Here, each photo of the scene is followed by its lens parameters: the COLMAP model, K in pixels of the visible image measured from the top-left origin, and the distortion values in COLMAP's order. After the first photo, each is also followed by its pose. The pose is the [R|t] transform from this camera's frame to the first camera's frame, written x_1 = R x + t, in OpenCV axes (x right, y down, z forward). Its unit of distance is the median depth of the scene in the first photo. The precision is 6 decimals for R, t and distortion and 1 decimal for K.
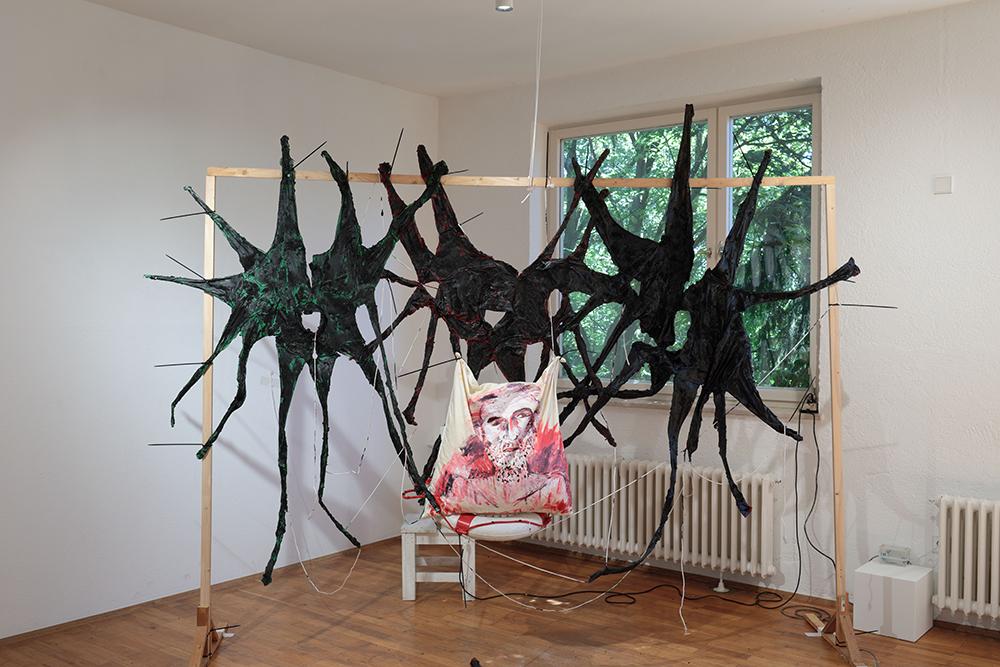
lens RADIAL K [[949.8, 0, 499.9], [0, 949.8, 334.7], [0, 0, 1]] dist [0.005727, 0.000000]
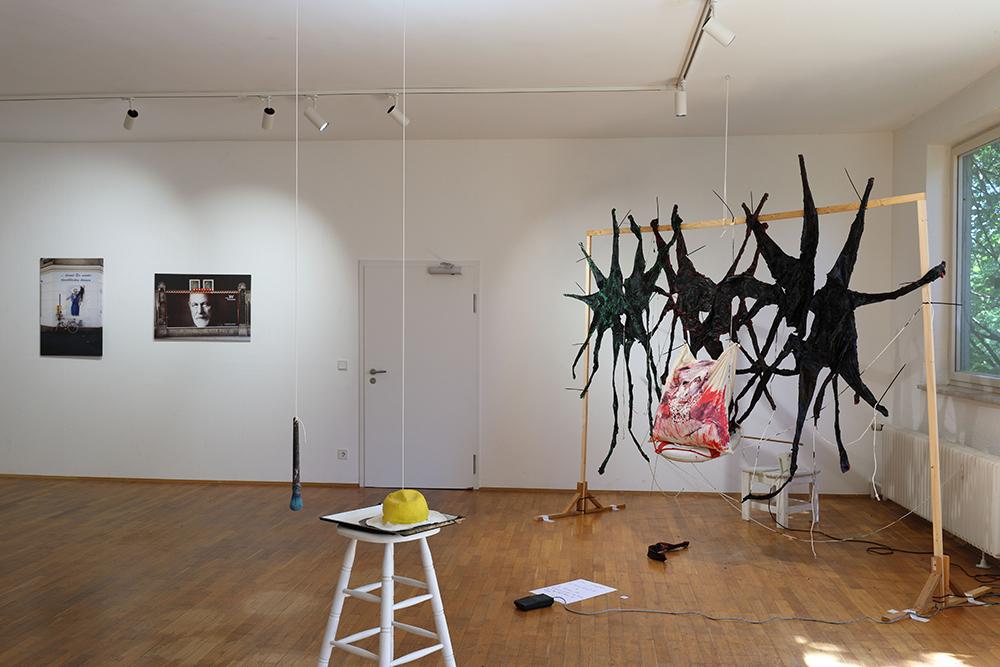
lens RADIAL K [[949.8, 0, 502.4], [0, 949.8, 331.2], [0, 0, 1]] dist [0.005727, 0.000000]
pose [[0.536879, 0.005038, -0.843644, 1.077496], [-0.013687, 0.999903, -0.002739, 0.013784], [0.843548, 0.013017, 0.536896, -0.062784]]
